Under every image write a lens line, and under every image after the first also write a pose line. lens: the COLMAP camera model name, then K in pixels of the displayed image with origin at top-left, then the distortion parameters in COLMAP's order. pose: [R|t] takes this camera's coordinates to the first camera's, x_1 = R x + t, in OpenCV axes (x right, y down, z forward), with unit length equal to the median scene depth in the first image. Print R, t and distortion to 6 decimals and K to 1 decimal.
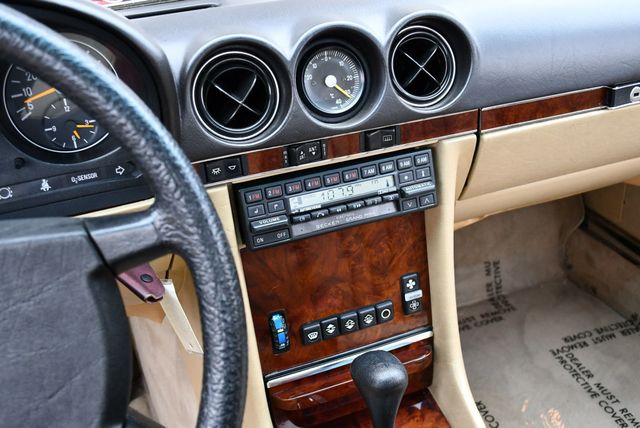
lens RADIAL K [[651.2, 0, 323.1], [0, 651.2, 212.6], [0, 0, 1]] dist [-0.078947, 0.000000]
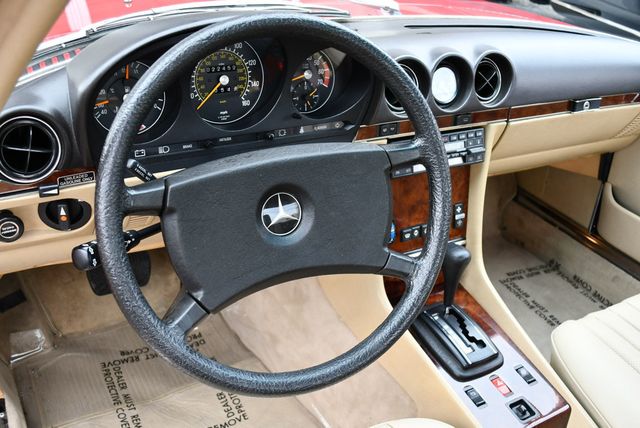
lens RADIAL K [[651.2, 0, 322.6], [0, 651.2, 216.2], [0, 0, 1]] dist [-0.078947, 0.000000]
pose [[0.980251, 0.041128, 0.193435, -0.531165], [-0.042854, 0.999070, 0.004744, 0.135318], [-0.193060, -0.012939, 0.981102, -0.566008]]
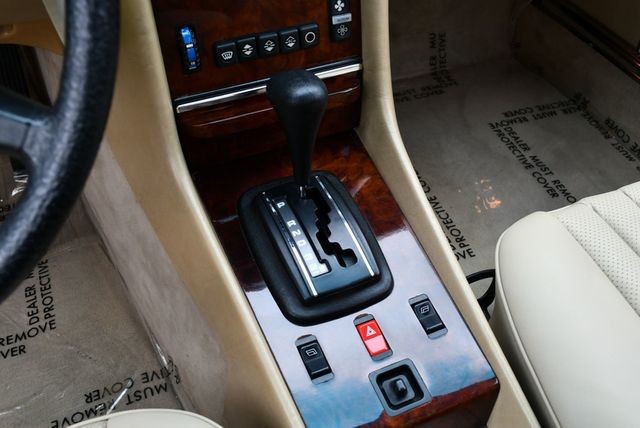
lens RADIAL K [[651.2, 0, 323.7], [0, 651.2, 211.6], [0, 0, 1]] dist [-0.078947, 0.000000]
pose [[0.996733, 0.018873, 0.078533, 0.049197], [-0.039722, 0.961150, 0.273153, 0.141909], [-0.070327, -0.275380, 0.958760, 0.069790]]
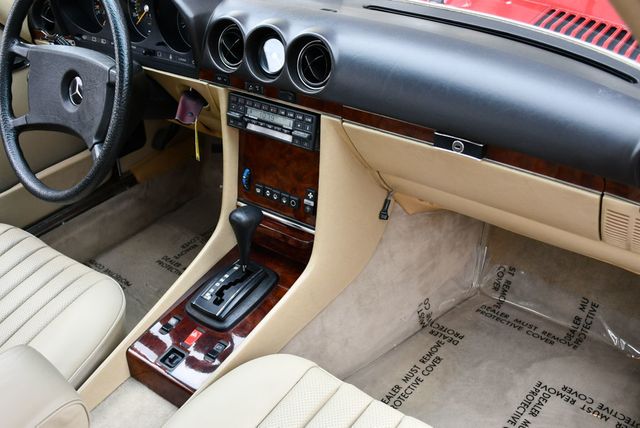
lens RADIAL K [[651.2, 0, 321.5], [0, 651.2, 212.0], [0, 0, 1]] dist [-0.078947, 0.000000]
pose [[0.516066, 0.478701, -0.710297, 1.323043], [-0.395795, 0.868685, 0.297881, -0.347558], [0.759620, 0.127406, 0.637766, -0.001341]]
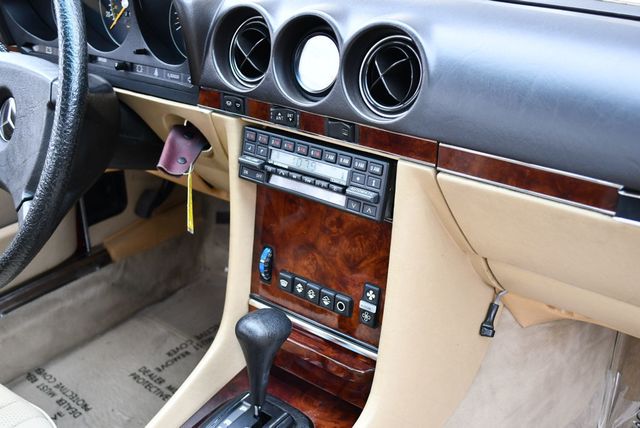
lens RADIAL K [[727.8, 0, 322.9], [0, 727.8, 212.0], [0, 0, 1]] dist [-0.085984, 0.000000]
pose [[0.485906, 0.407292, -0.773310, 0.900004], [-0.413507, 0.886624, 0.207147, -0.198442], [0.770005, 0.219115, 0.599234, 0.265314]]
